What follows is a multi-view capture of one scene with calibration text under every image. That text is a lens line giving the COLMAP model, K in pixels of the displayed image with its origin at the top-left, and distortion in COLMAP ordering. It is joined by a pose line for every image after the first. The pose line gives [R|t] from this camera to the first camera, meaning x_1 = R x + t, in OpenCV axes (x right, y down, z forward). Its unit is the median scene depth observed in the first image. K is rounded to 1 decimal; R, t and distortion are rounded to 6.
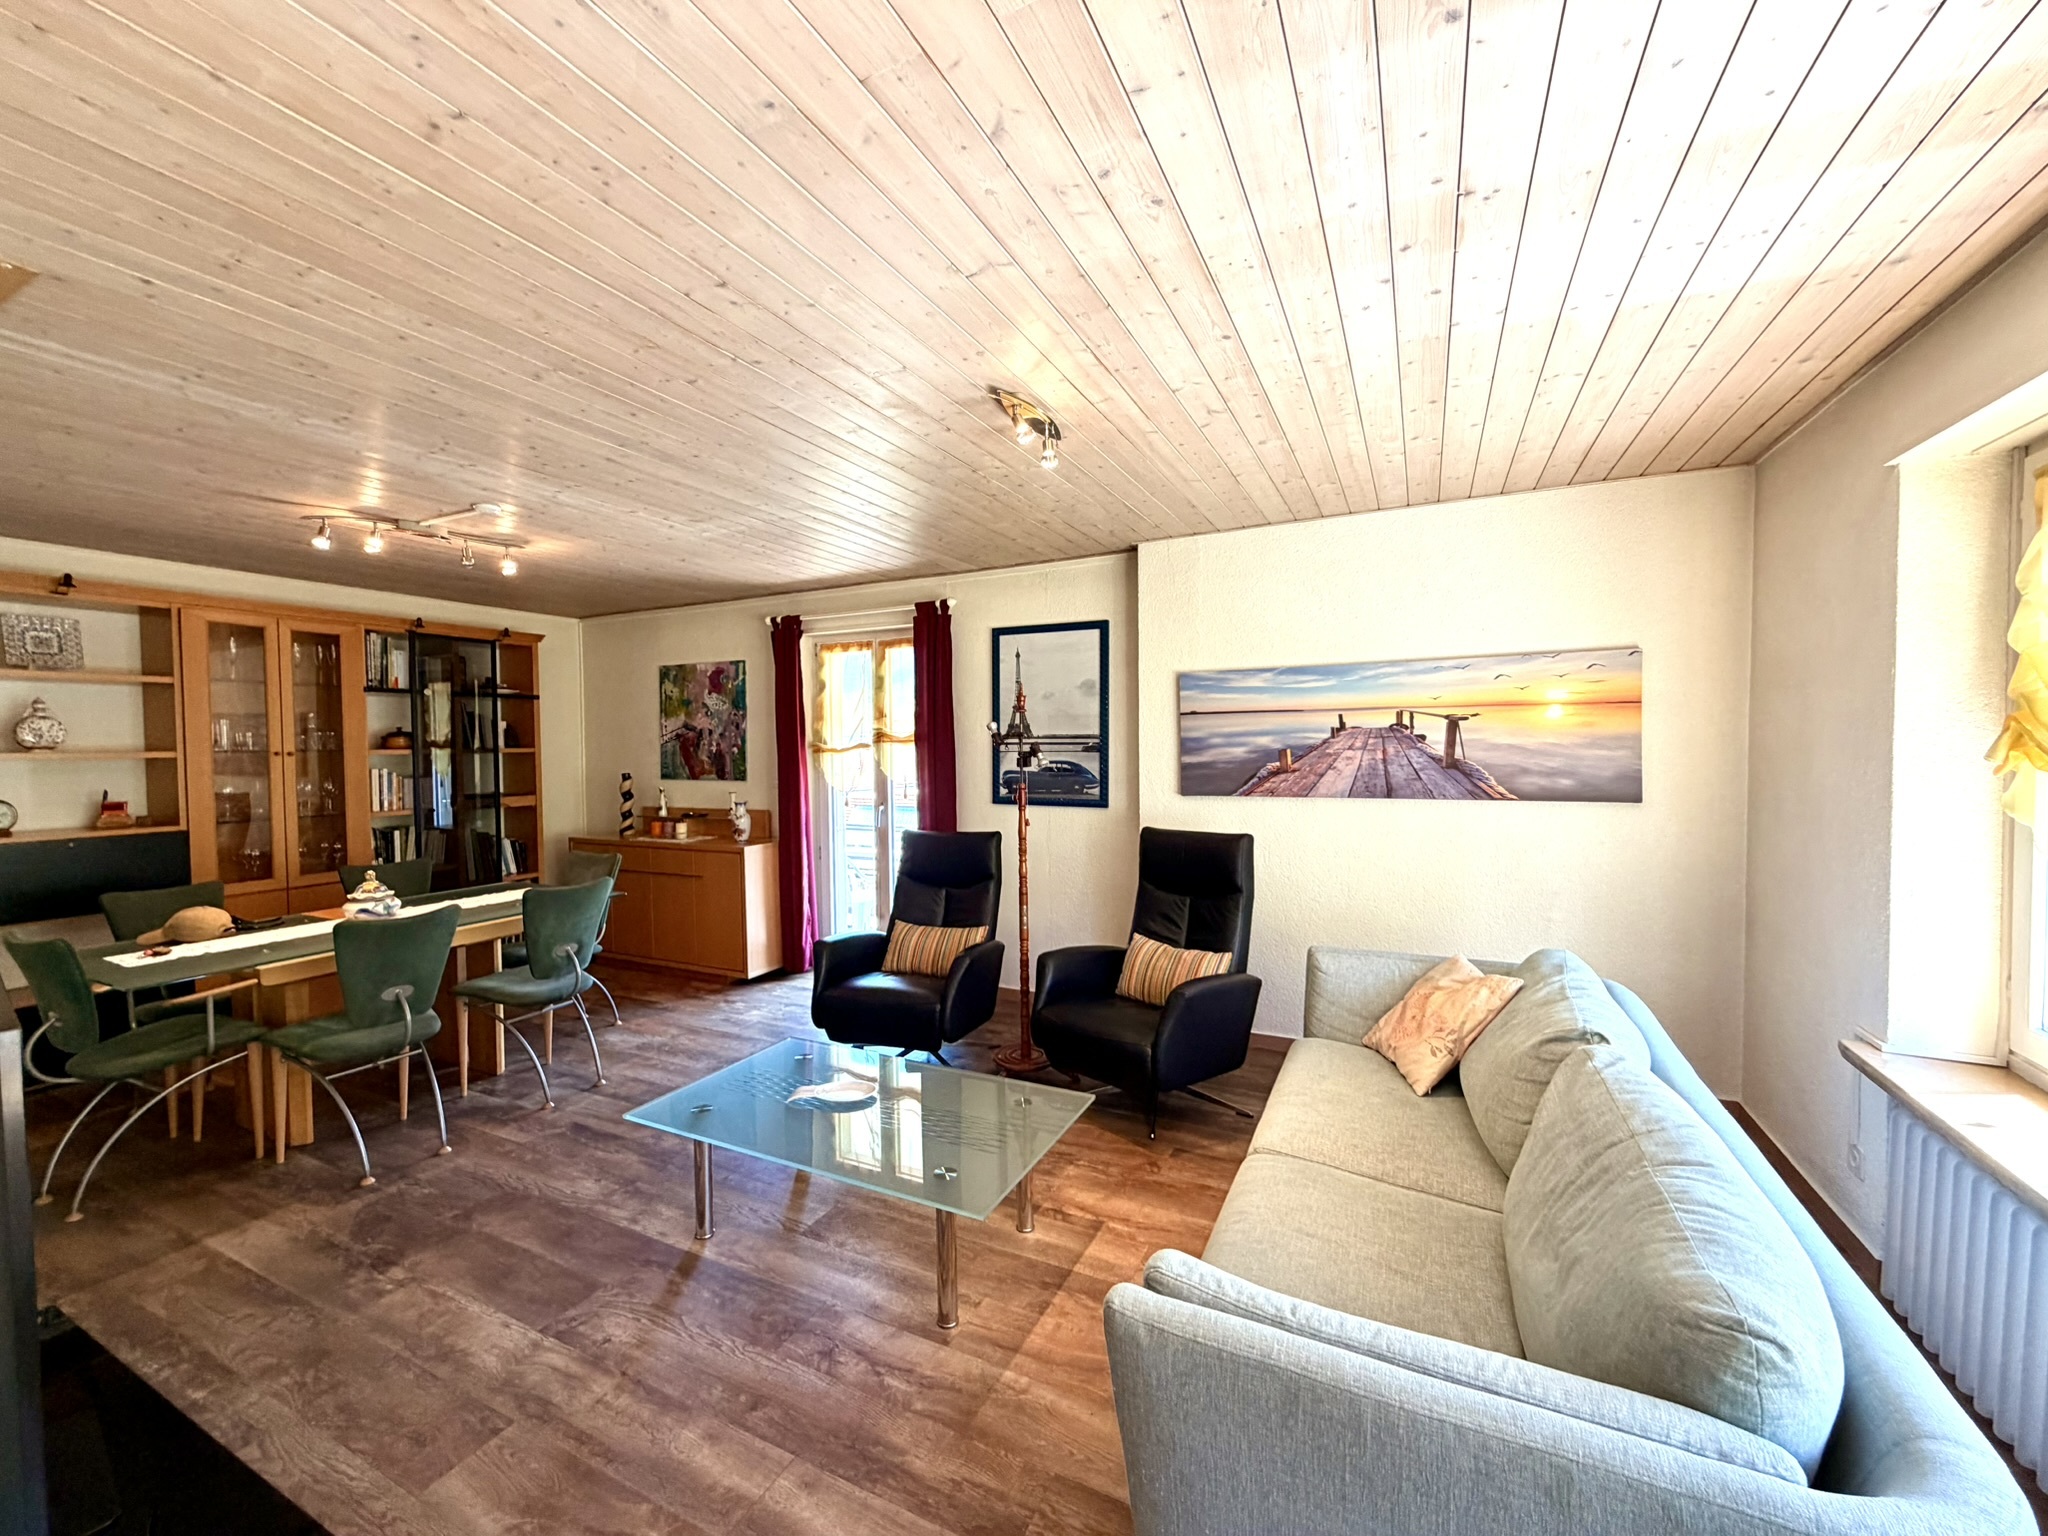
lens RADIAL K [[817.5, 0, 1027.7], [0, 817.5, 773.5], [0, 0, 1]] dist [0.000538, 0.000026]
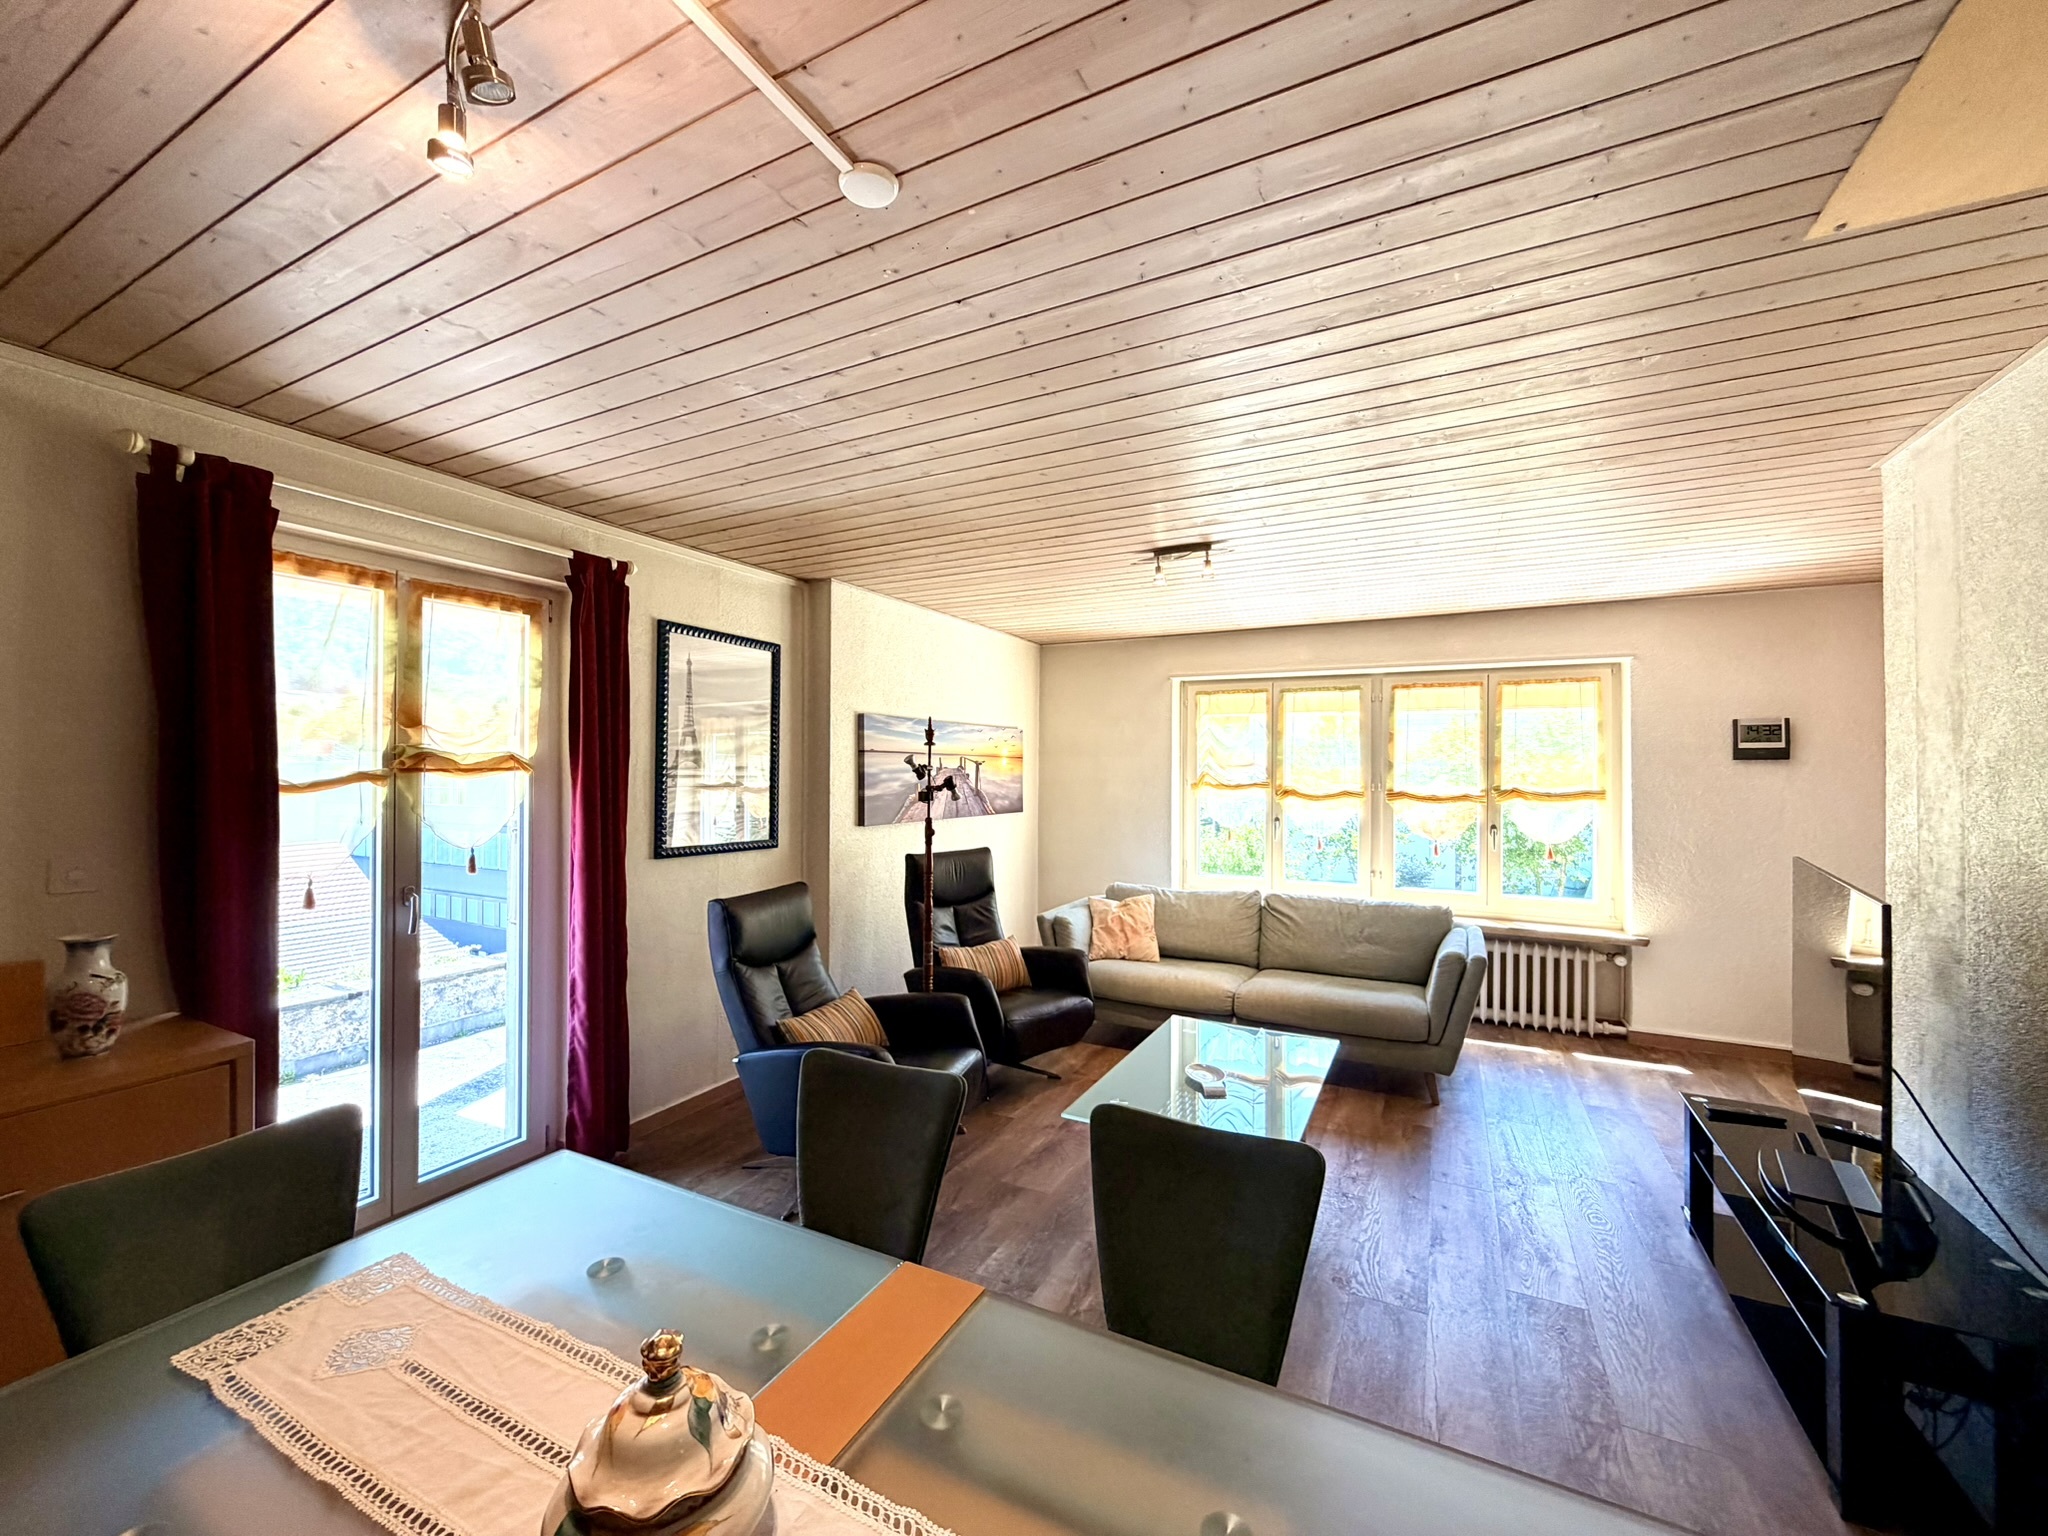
lens RADIAL K [[817.5, 0, 1025.0], [0, 817.5, 776.7], [0, 0, 1]] dist [0.000538, 0.000026]
pose [[0.029519, 0.013620, 0.999471, -0.900528], [0.042014, 0.999007, -0.014855, -0.014503], [-0.998681, 0.042430, 0.028918, 0.778079]]
